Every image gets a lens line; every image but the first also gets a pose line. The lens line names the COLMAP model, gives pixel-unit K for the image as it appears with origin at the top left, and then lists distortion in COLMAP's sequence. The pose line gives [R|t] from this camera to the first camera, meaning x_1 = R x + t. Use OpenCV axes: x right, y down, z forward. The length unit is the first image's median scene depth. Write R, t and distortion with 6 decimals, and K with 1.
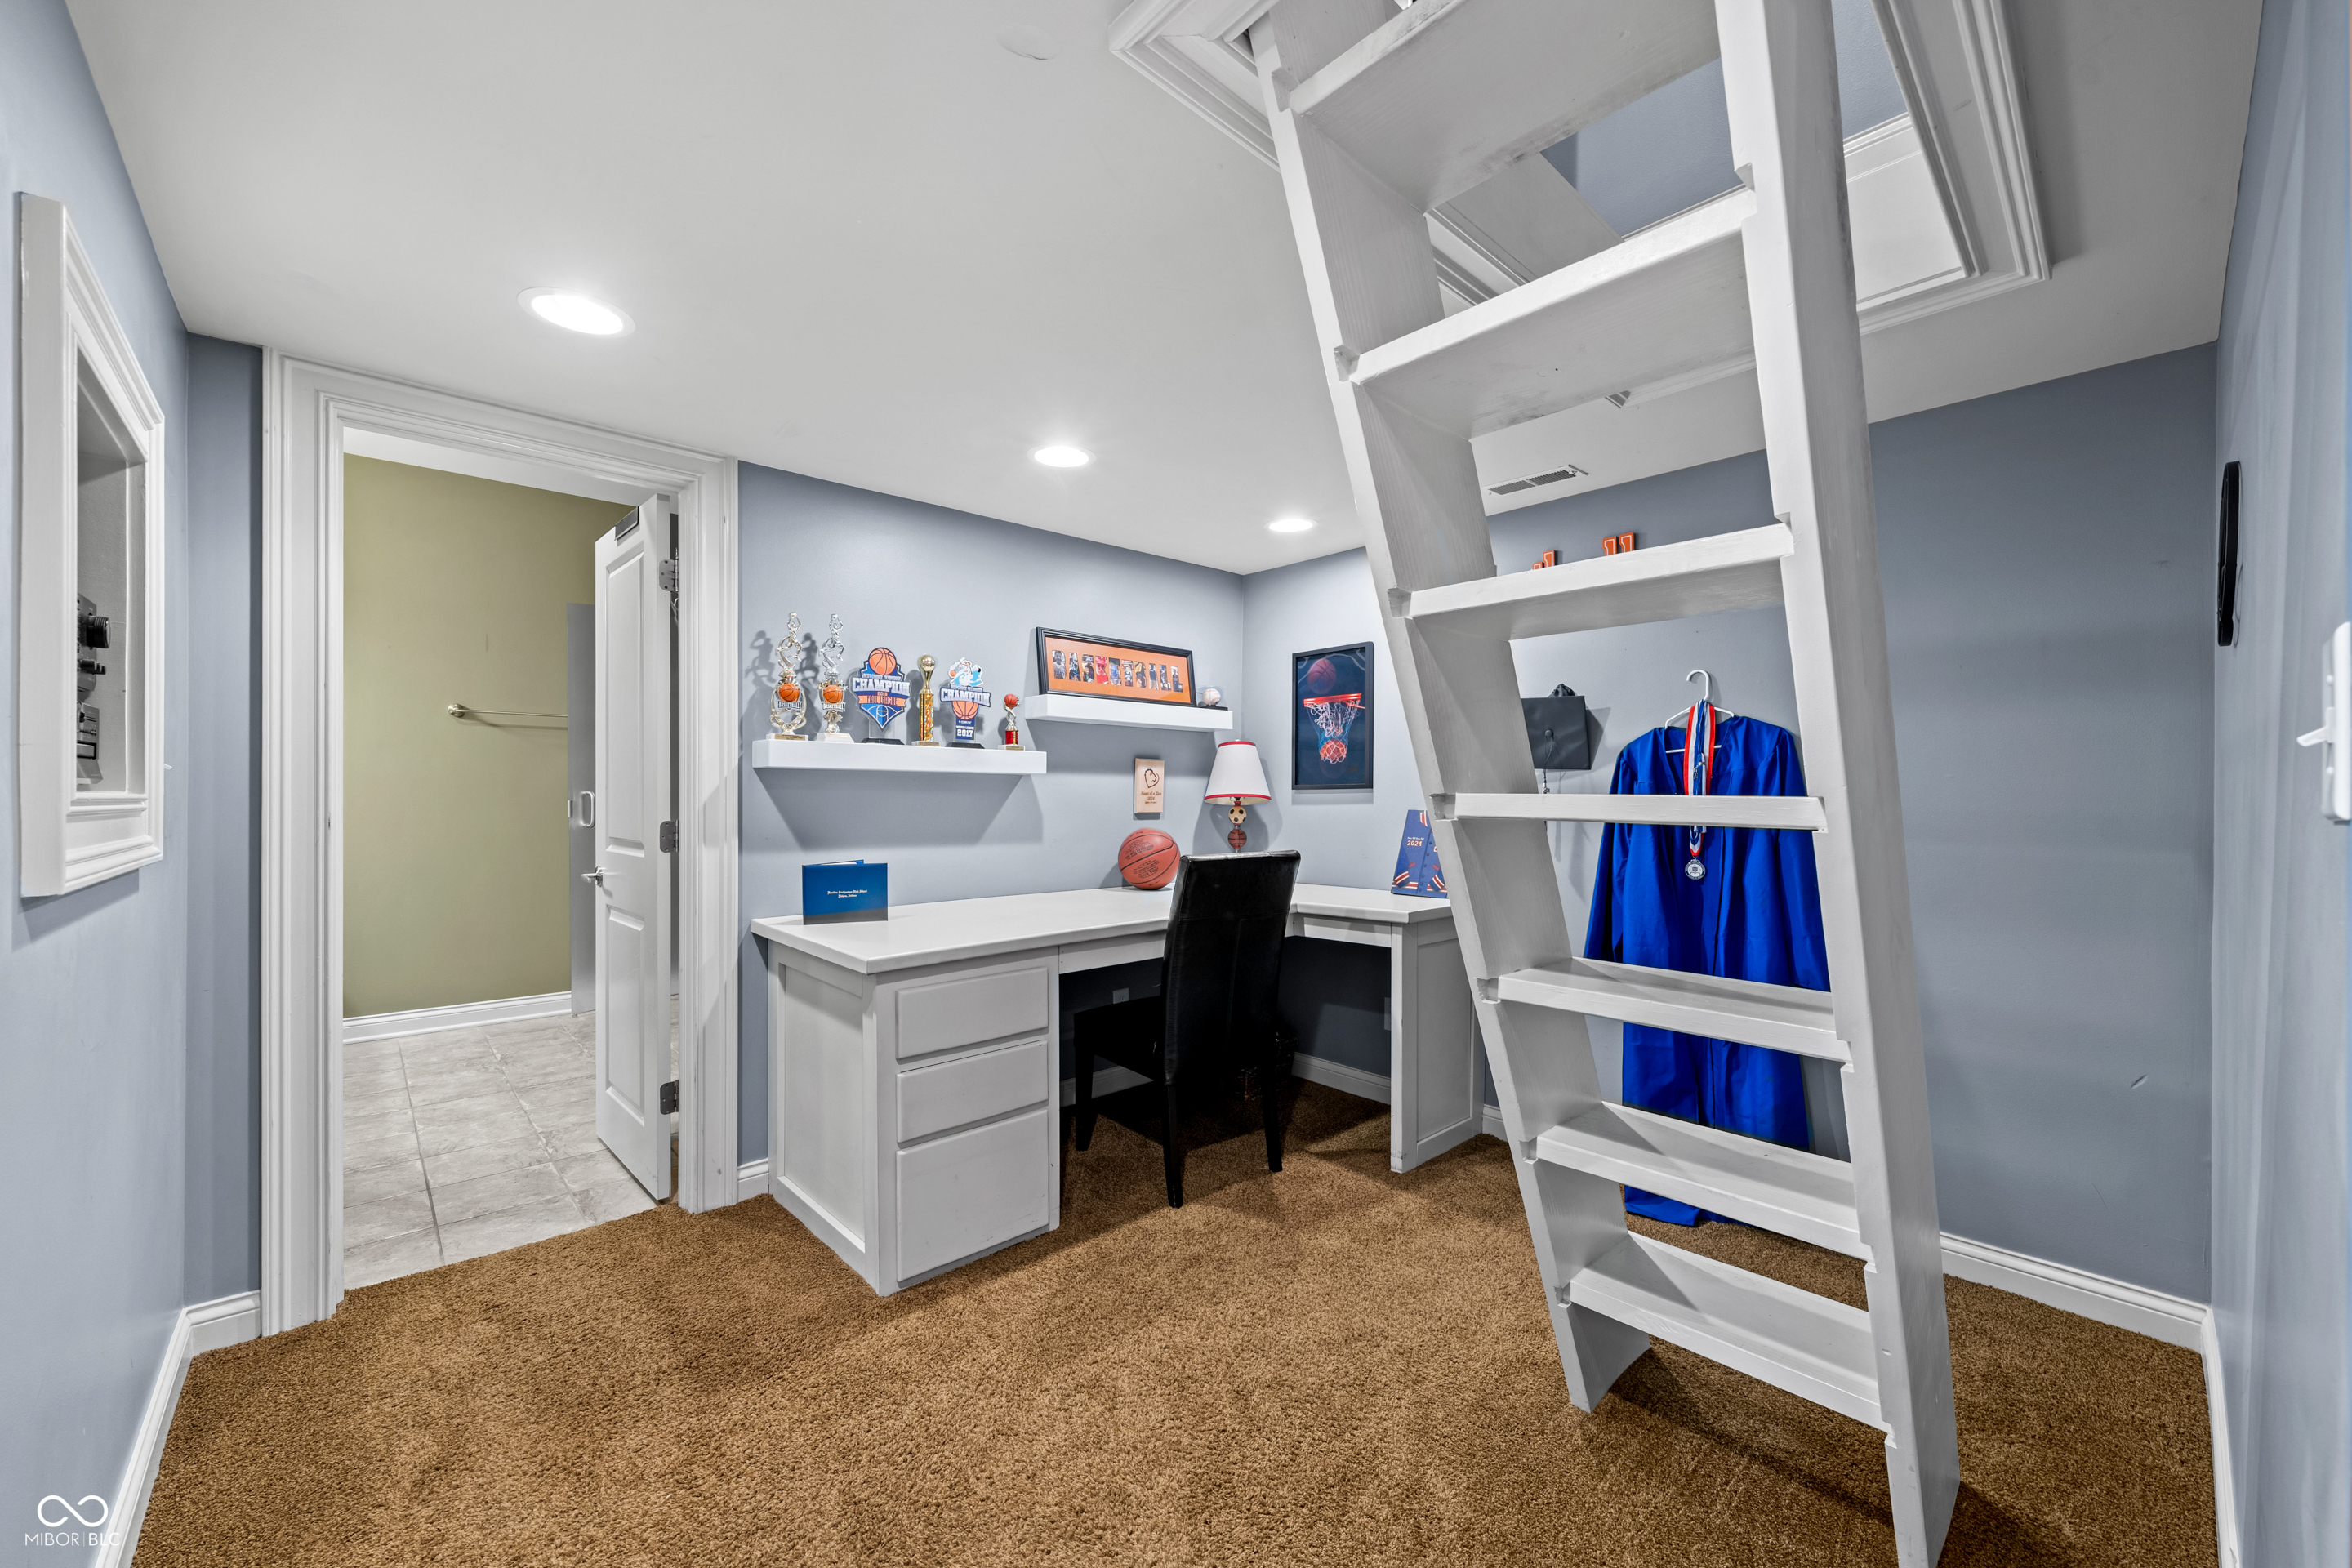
lens RADIAL K [[904.6, 0, 1181.3], [0, 904.6, 796.1], [0, 0, 1]] dist [0.000414, 0.000006]
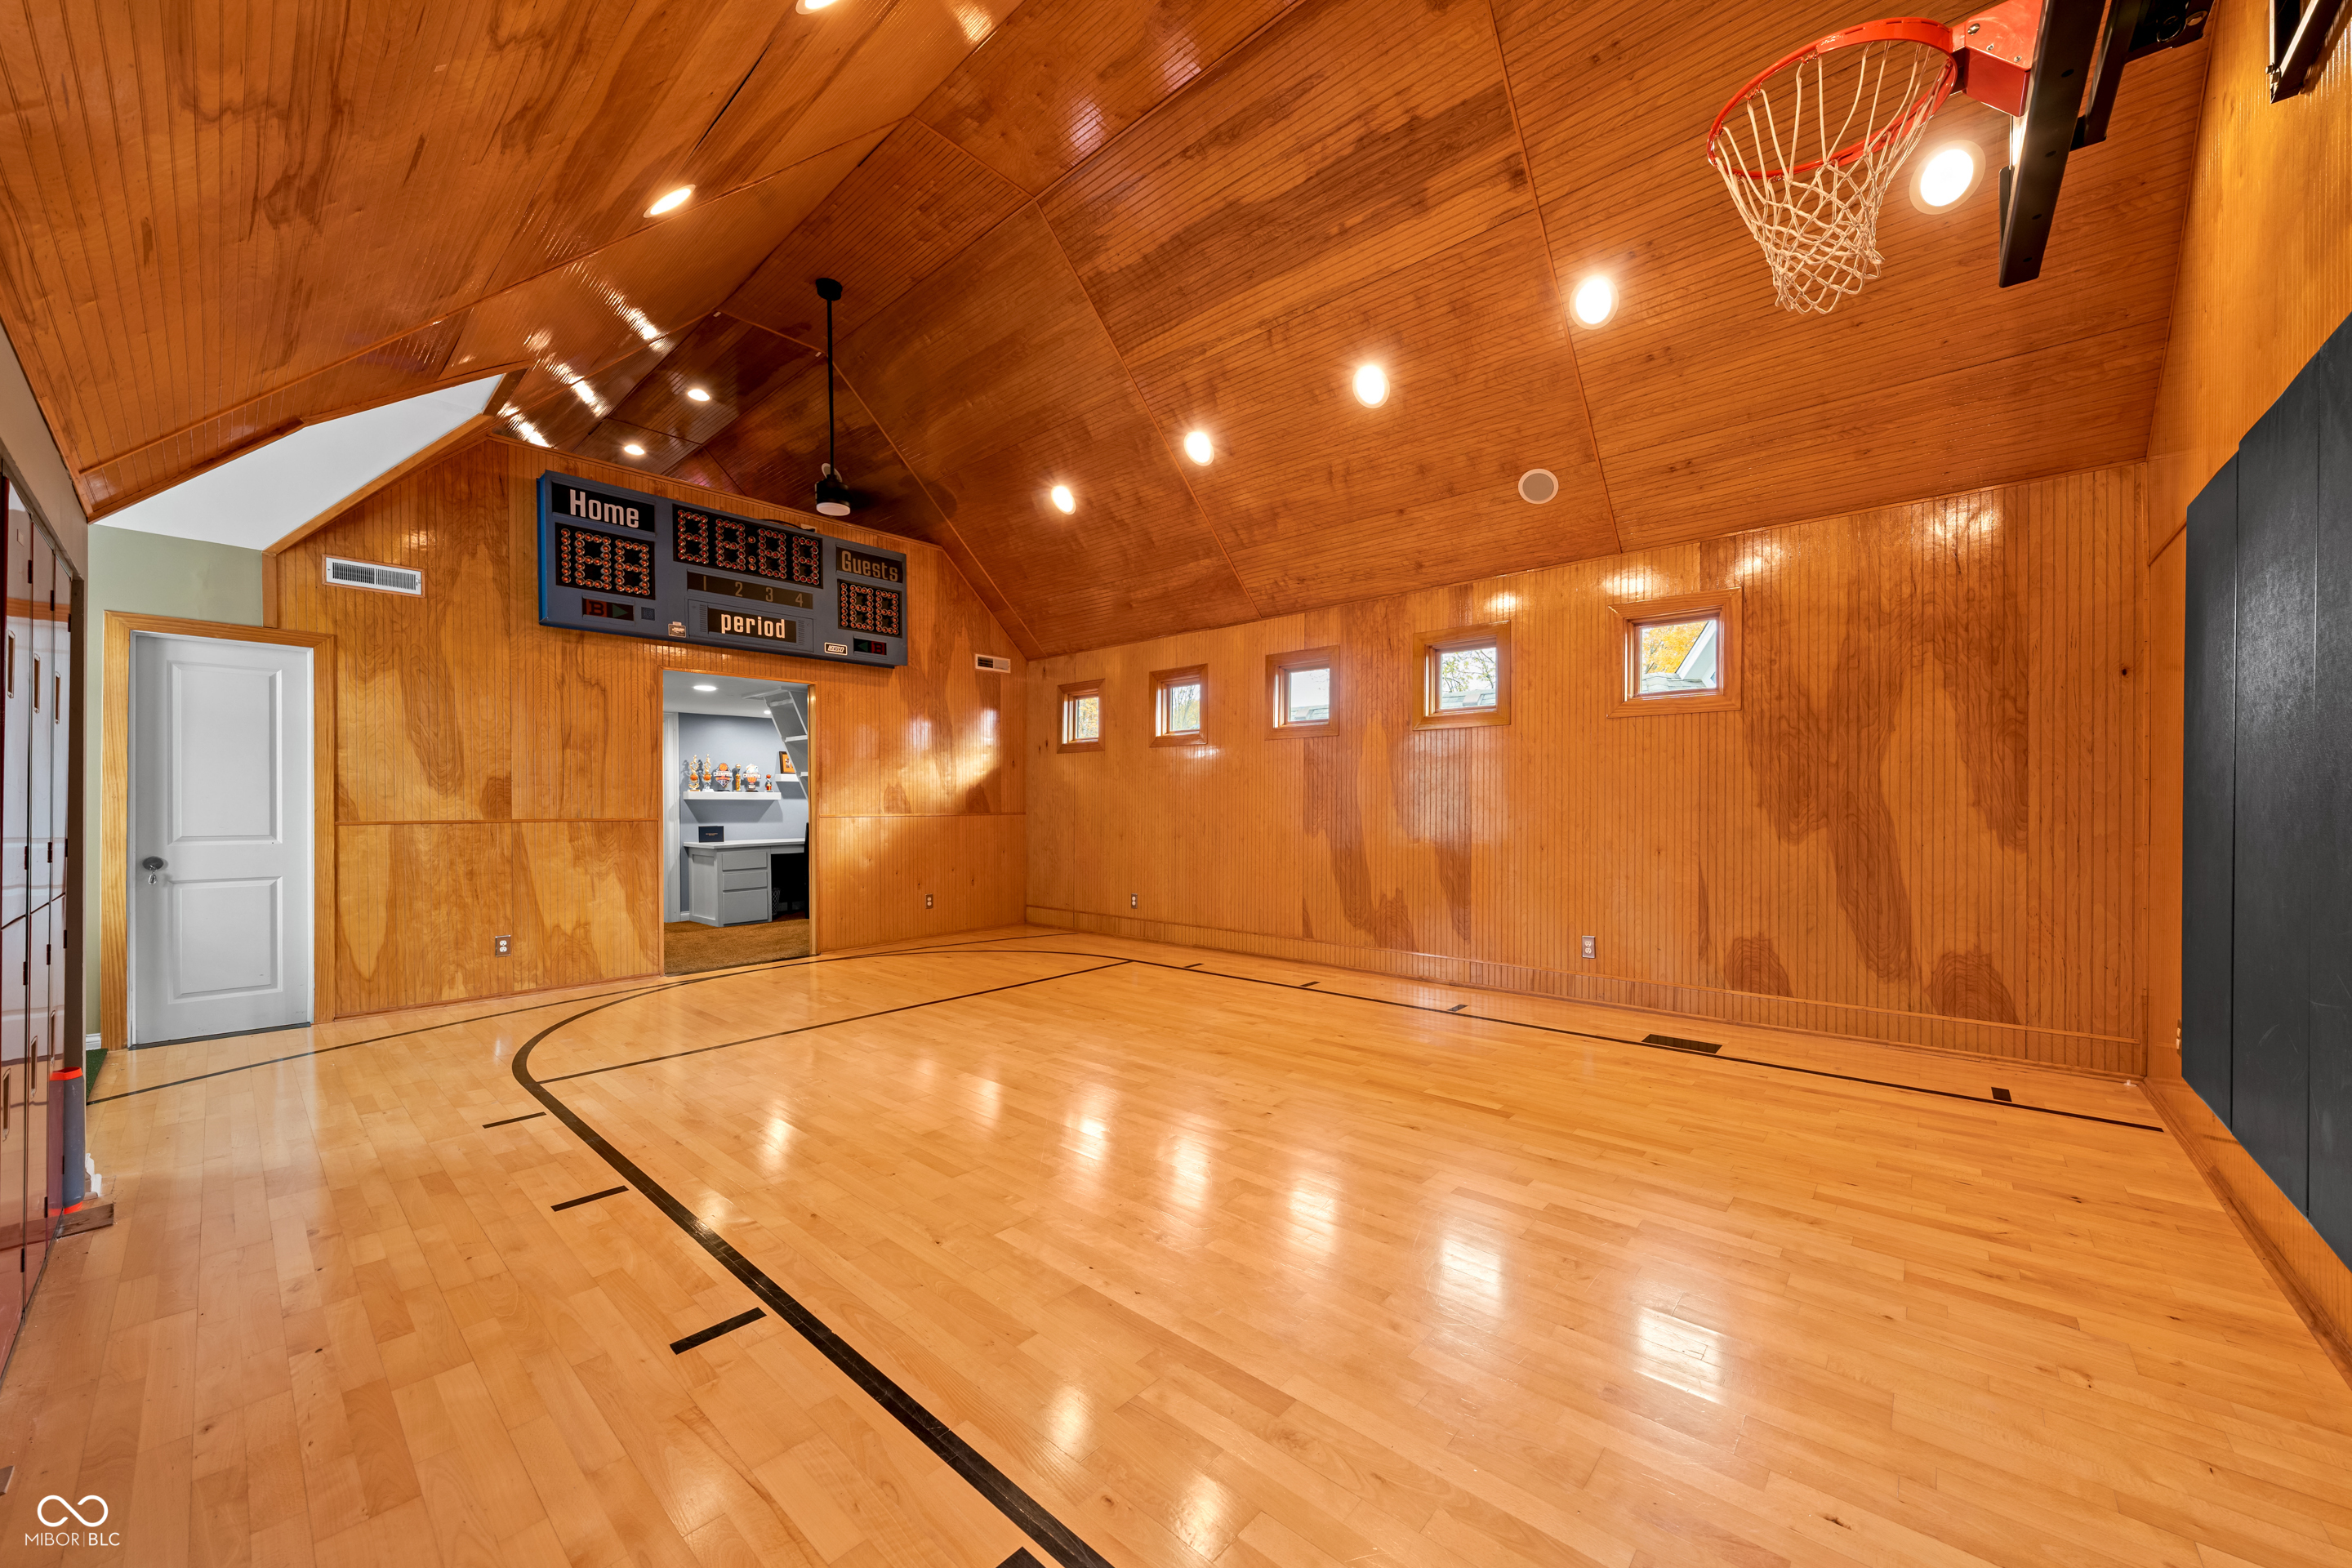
lens RADIAL K [[843.2, 0, 1163.8], [0, 843.2, 799.9], [0, 0, 1]] dist [-0.000649, -0.000005]
pose [[0.996422, -0.008707, 0.084064, 1.072101], [0.009185, 0.999944, -0.005295, 0.005617], [-0.084013, 0.006049, 0.996446, -2.339992]]
